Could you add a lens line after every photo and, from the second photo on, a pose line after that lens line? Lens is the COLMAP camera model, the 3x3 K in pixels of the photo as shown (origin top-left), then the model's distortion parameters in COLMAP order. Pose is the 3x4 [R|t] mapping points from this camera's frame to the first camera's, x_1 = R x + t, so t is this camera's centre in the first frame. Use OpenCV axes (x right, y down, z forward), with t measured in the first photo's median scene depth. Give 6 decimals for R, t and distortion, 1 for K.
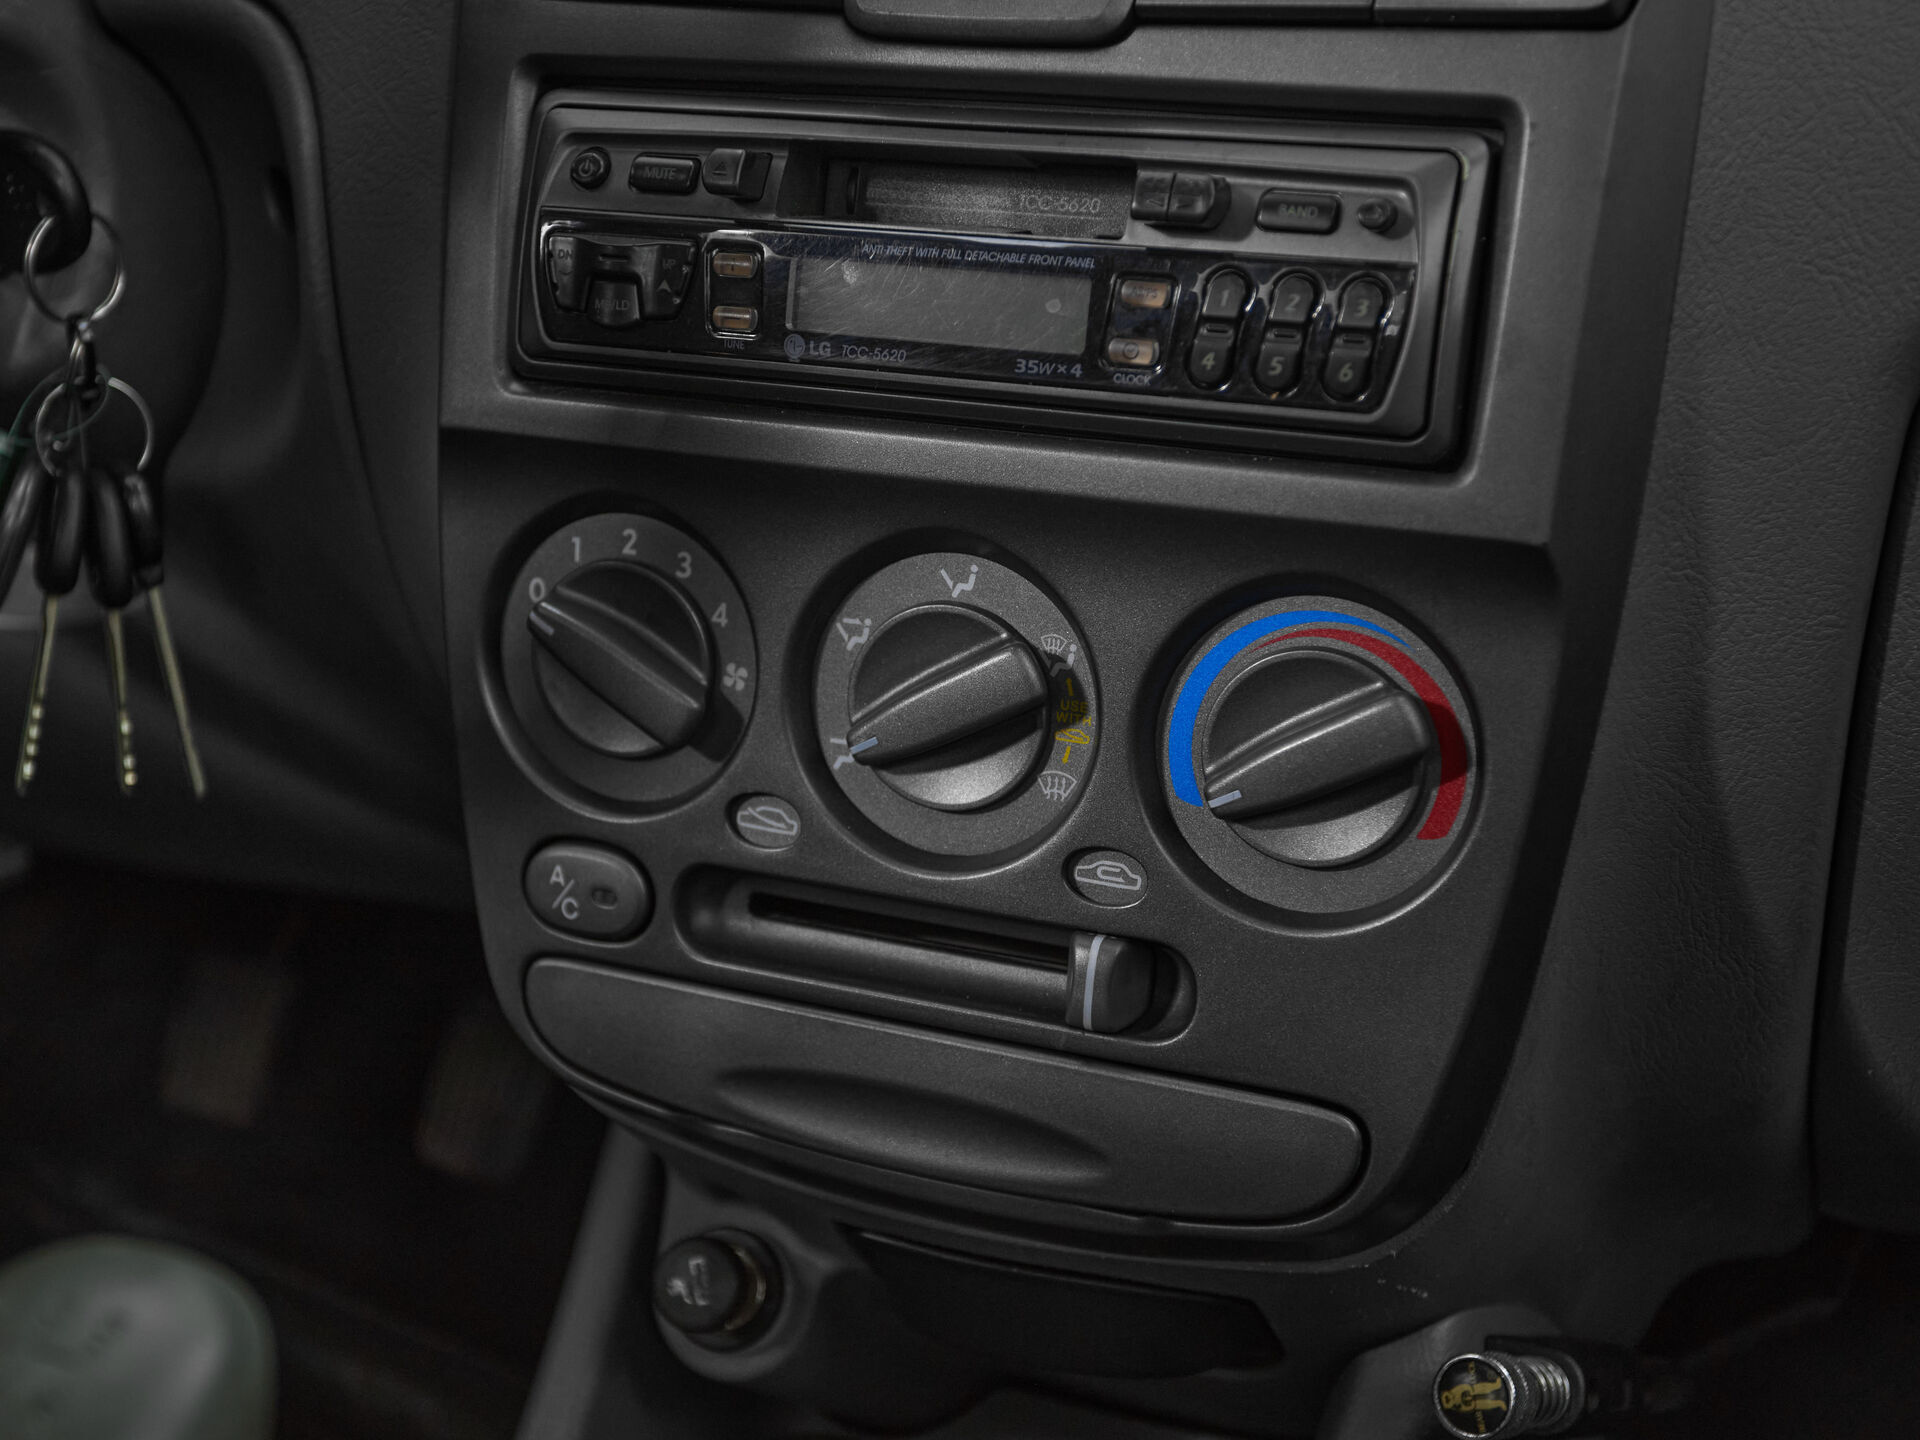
lens RADIAL K [[2615.6, 0, 843.8], [0, 2615.6, 726.1], [0, 0, 1]] dist [0.030817, 0.066068]
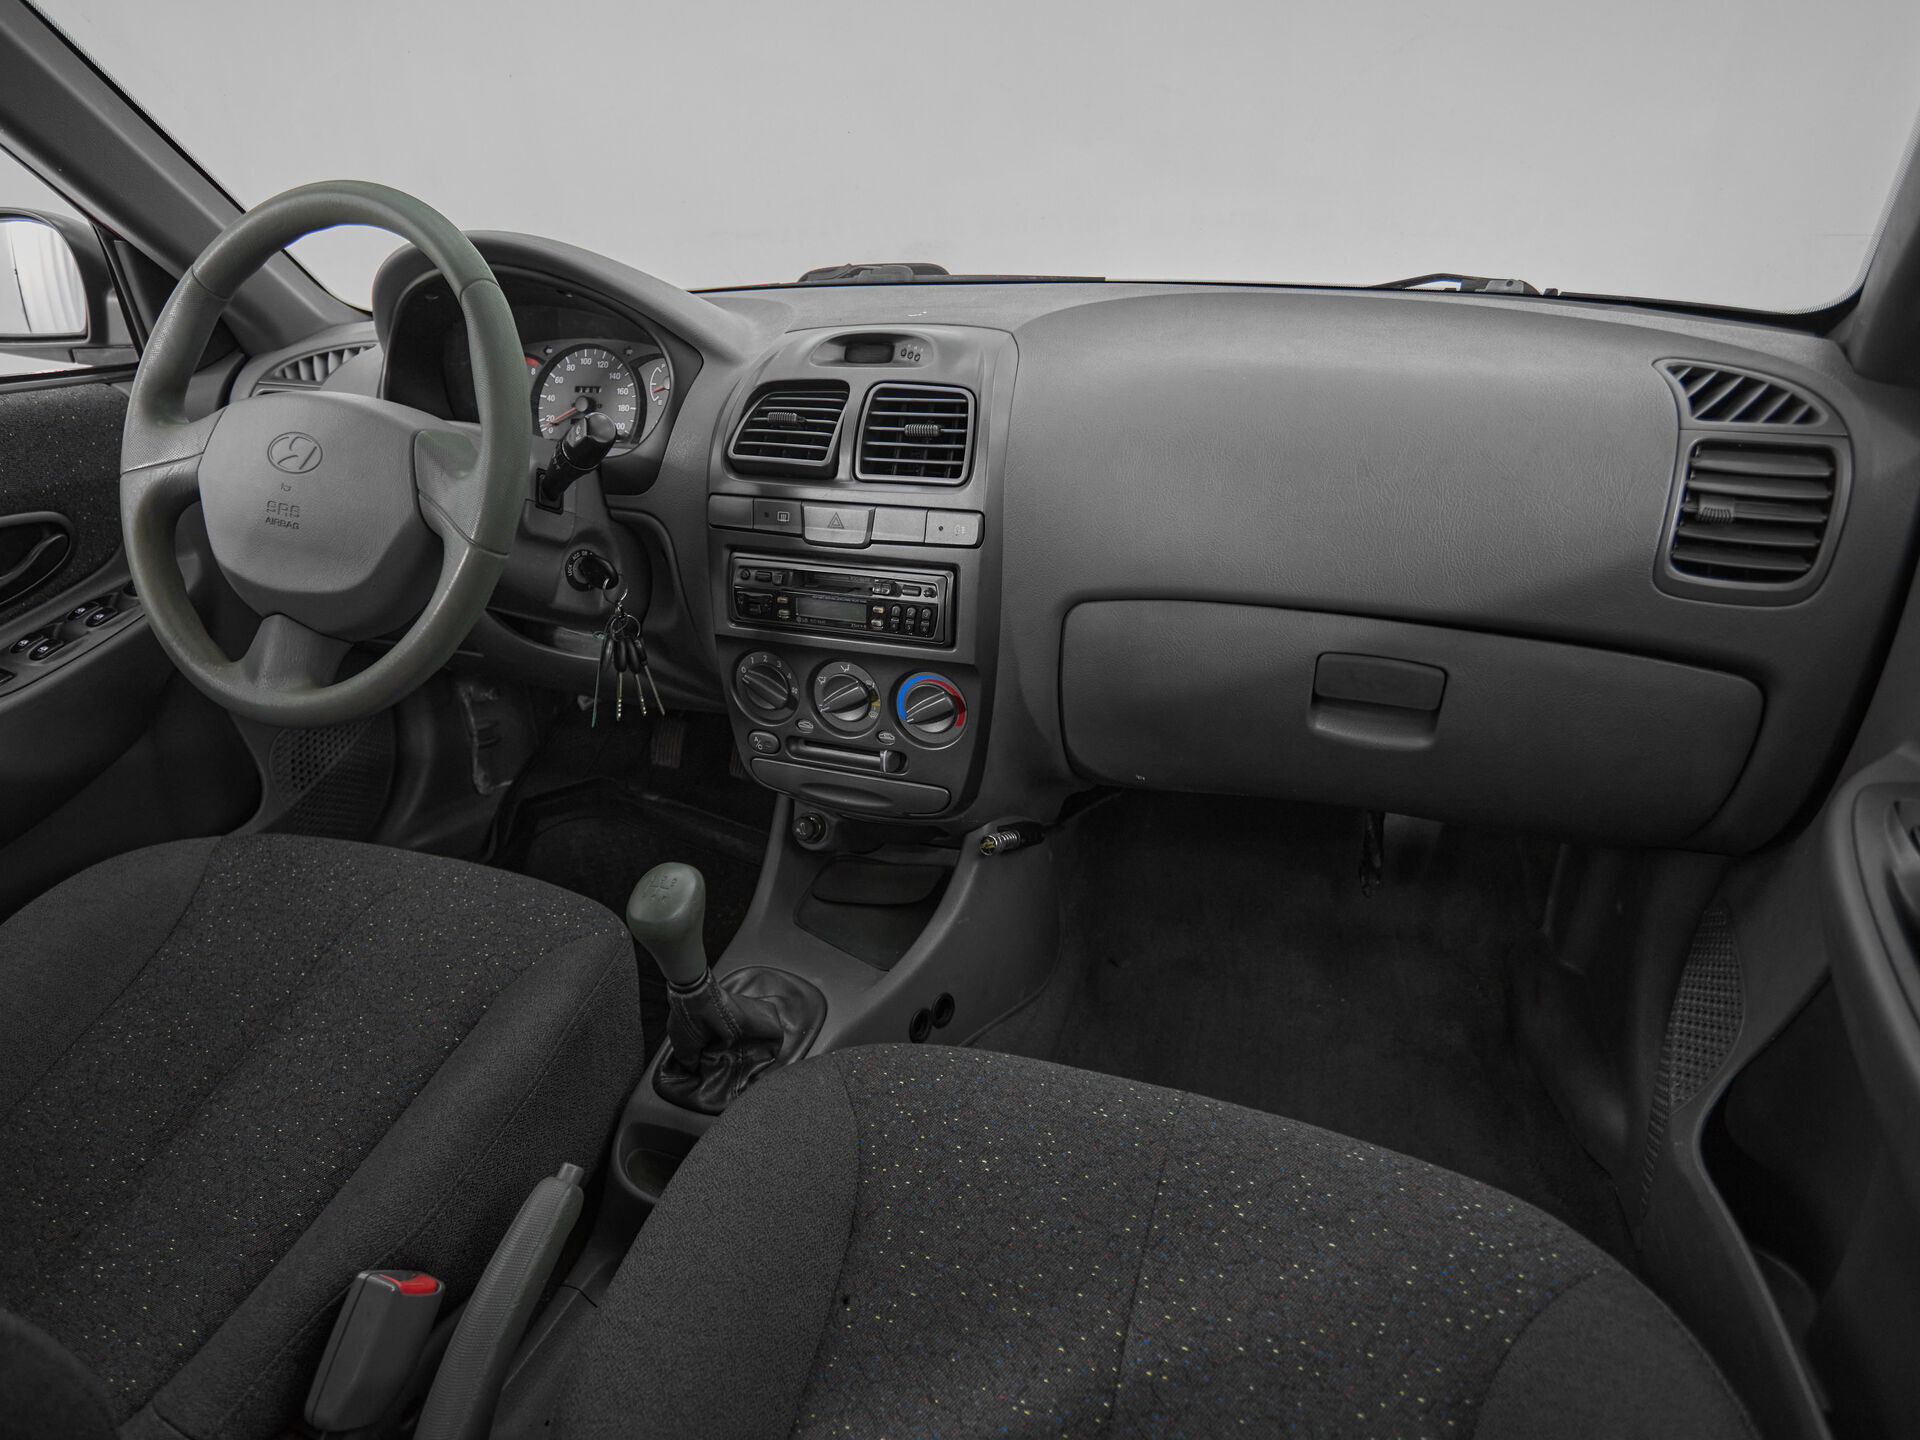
lens RADIAL K [[1039.6, 0, 907.0], [0, 1039.6, 713.3], [0, 0, 1]] dist [-0.000466, -0.001569]
pose [[0.996753, -0.080316, 0.005666, 0.123378], [0.077983, 0.980517, 0.180293, -0.267723], [-0.020036, -0.179265, 0.983597, -0.608408]]
